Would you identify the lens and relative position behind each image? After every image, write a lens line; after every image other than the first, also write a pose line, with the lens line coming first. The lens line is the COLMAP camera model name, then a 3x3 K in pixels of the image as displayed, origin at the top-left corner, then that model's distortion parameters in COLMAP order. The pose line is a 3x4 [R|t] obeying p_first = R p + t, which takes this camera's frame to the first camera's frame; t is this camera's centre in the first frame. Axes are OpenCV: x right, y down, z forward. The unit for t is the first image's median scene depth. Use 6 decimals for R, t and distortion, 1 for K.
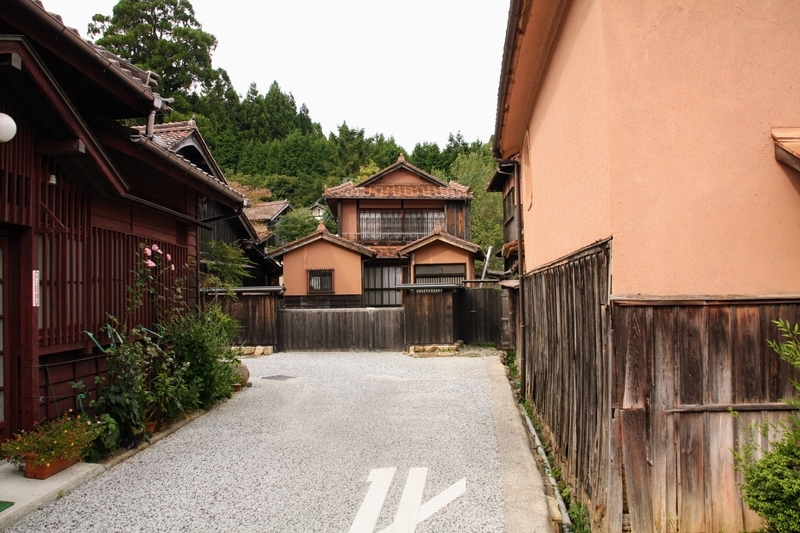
lens RADIAL K [[664.5, 0, 400.0], [0, 664.5, 266.5], [0, 0, 1]] dist [-0.187738, 0.156718]
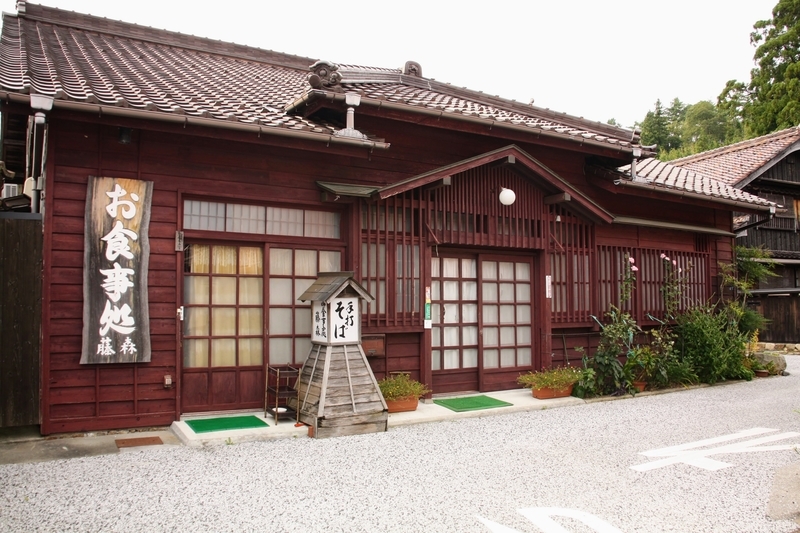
lens RADIAL K [[664.5, 0, 400.0], [0, 664.5, 266.5], [0, 0, 1]] dist [-0.187738, 0.156718]
pose [[0.521056, -0.035991, -0.852763, 0.598985], [0.029284, 0.999276, -0.024281, 0.010973], [0.853020, -0.012321, 0.521733, -0.185865]]
